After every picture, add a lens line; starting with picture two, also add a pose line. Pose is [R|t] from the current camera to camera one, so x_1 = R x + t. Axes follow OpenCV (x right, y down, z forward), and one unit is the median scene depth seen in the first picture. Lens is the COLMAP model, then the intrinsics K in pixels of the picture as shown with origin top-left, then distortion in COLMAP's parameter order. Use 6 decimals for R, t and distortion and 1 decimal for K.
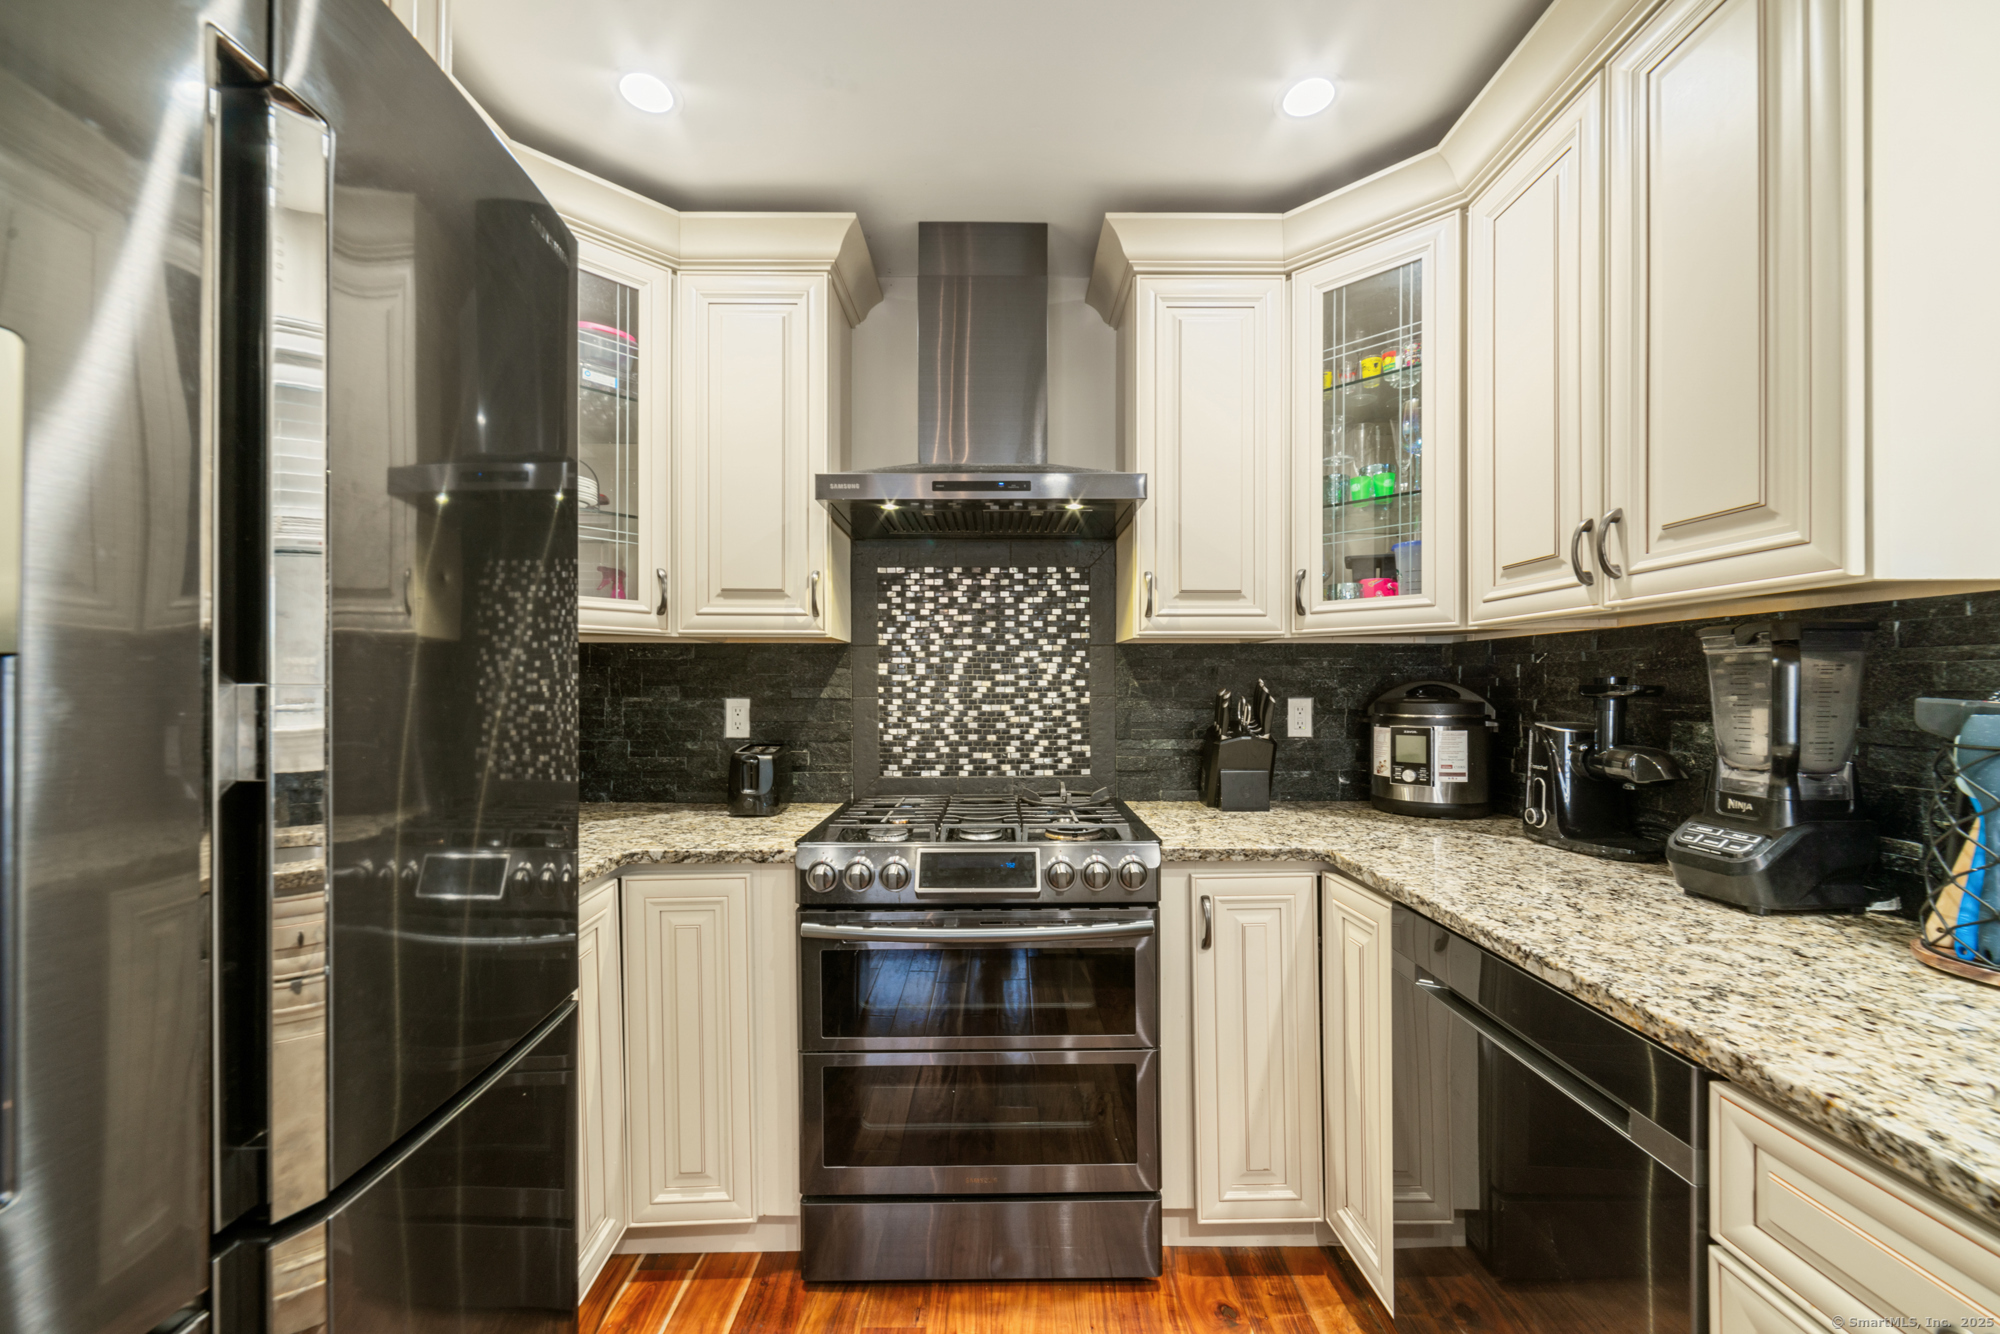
lens RADIAL K [[777.1, 0, 998.0], [0, 777.1, 689.7], [0, 0, 1]] dist [-0.006166, 0.001079]
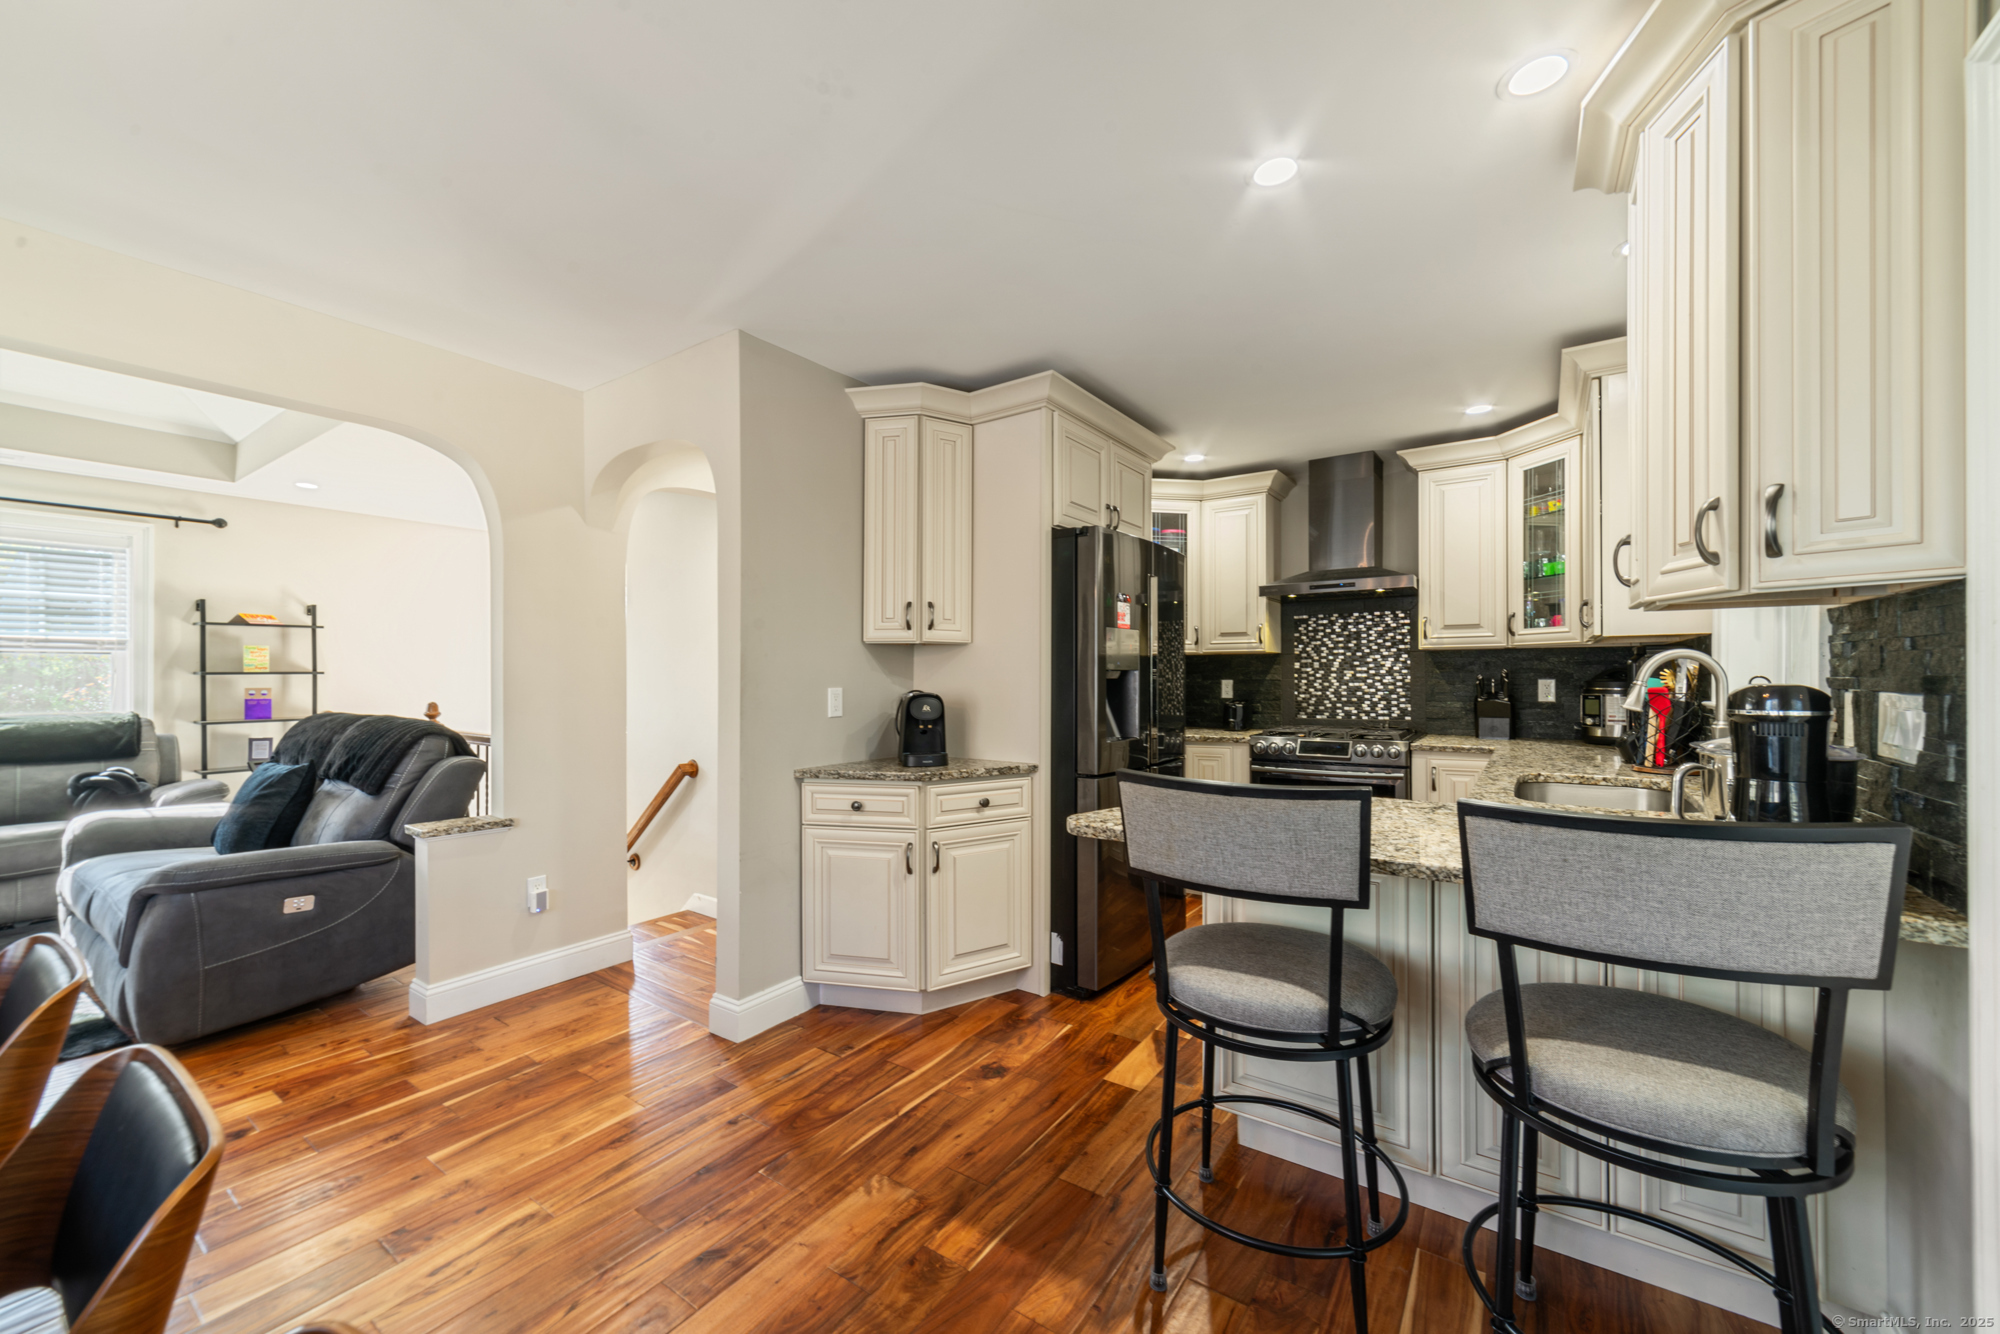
lens RADIAL K [[777.1, 0, 1003.2], [0, 777.1, 681.0], [0, 0, 1]] dist [-0.006166, 0.001079]
pose [[0.823682, 0.000027, -0.567053, 0.376573], [0.002177, 0.999992, 0.003210, 0.006701], [0.567048, -0.003879, 0.823675, -1.133842]]
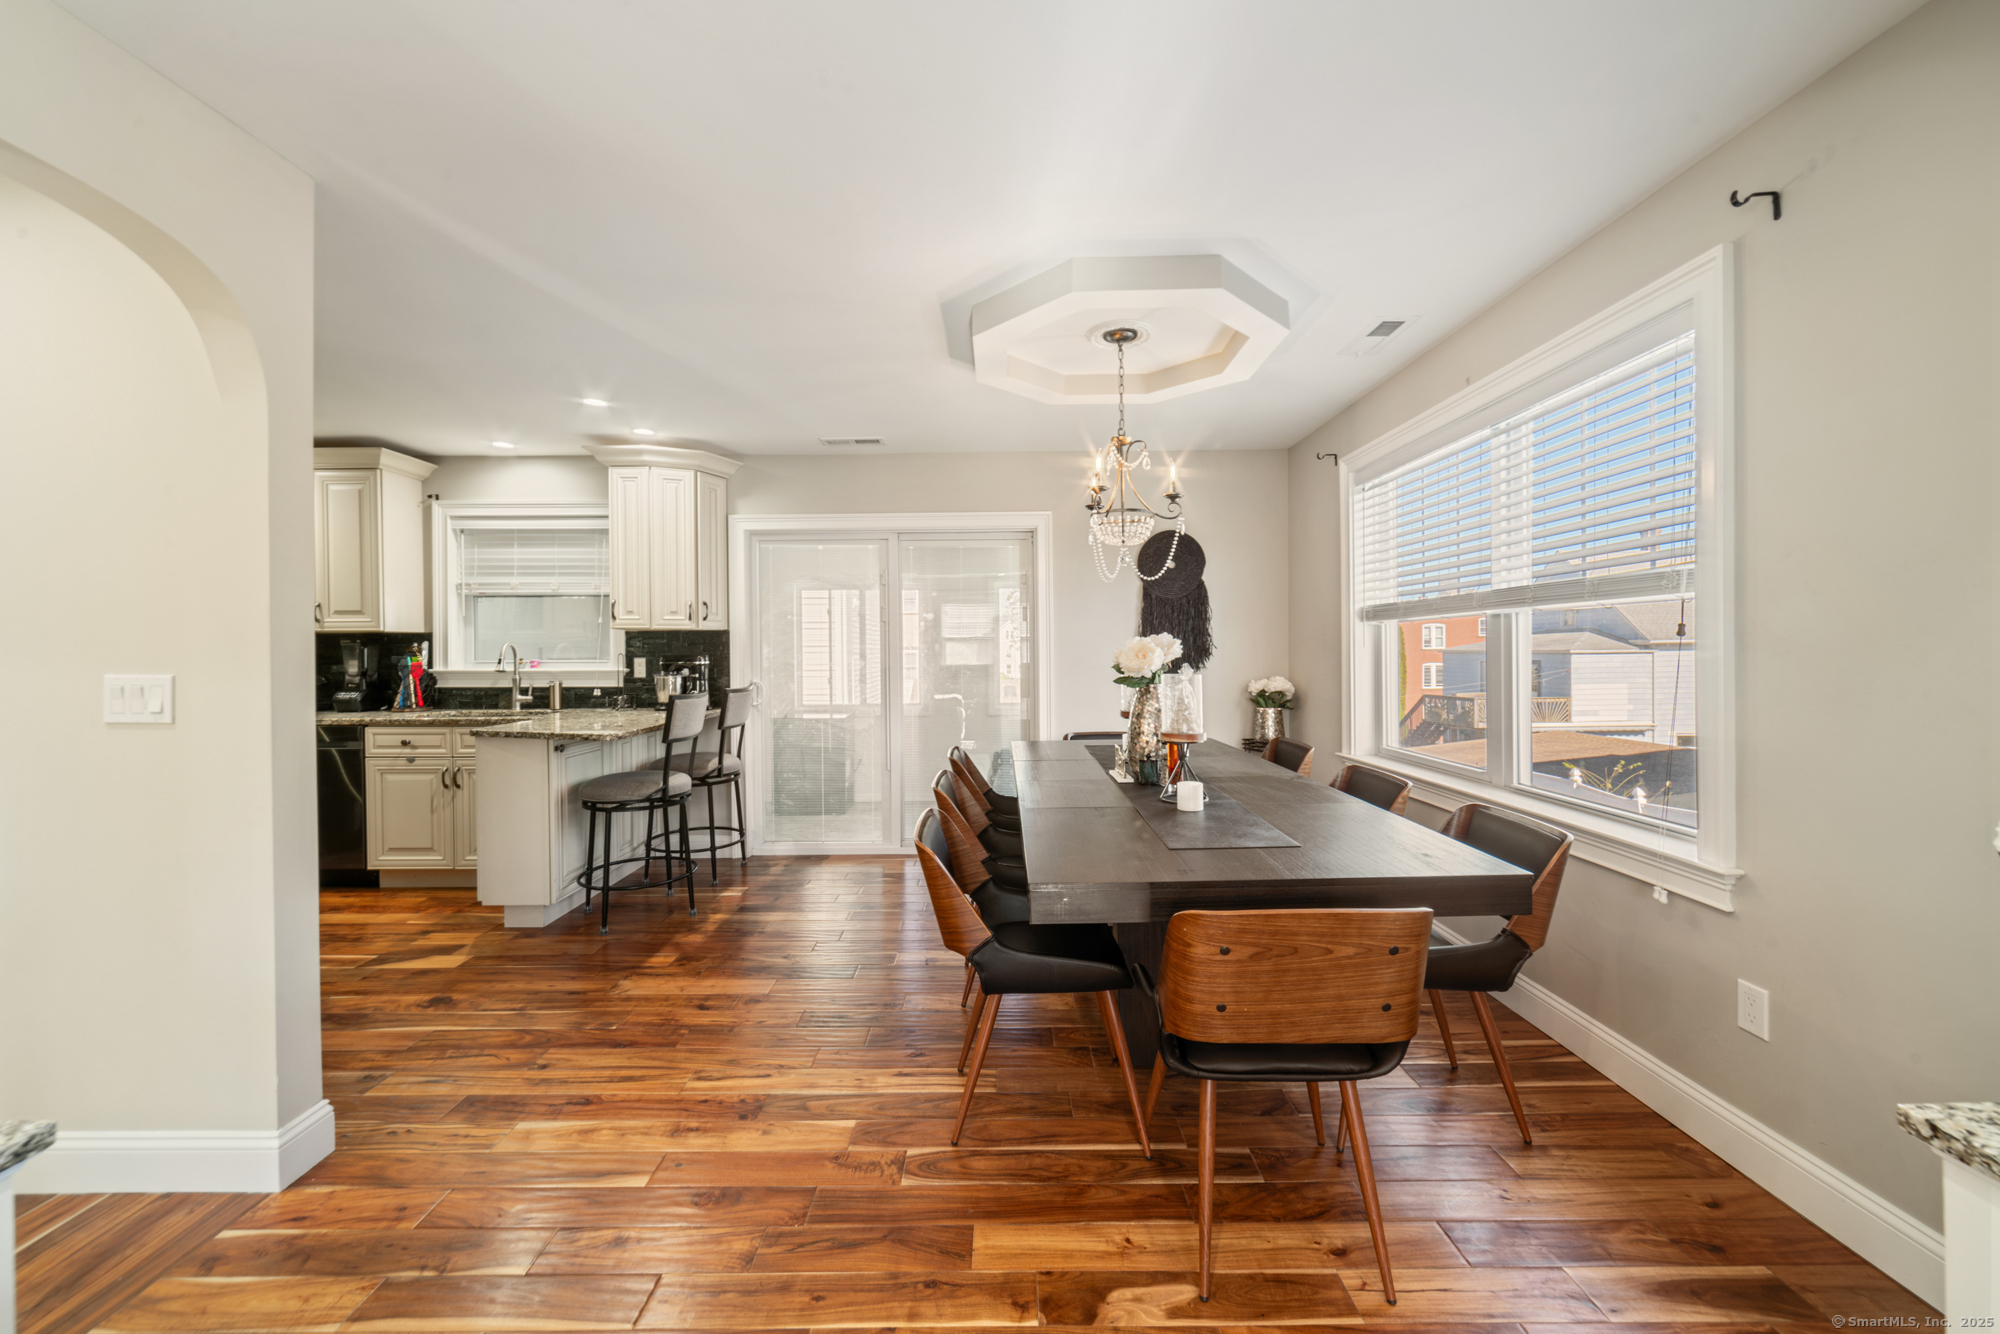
lens RADIAL K [[777.1, 0, 1002.4], [0, 777.1, 653.2], [0, 0, 1]] dist [-0.006166, 0.001079]
pose [[-0.006718, -0.004780, 0.999966, -1.521363], [0.005981, 0.999970, 0.004820, -0.004109], [-0.999960, 0.006013, -0.006689, -1.151940]]
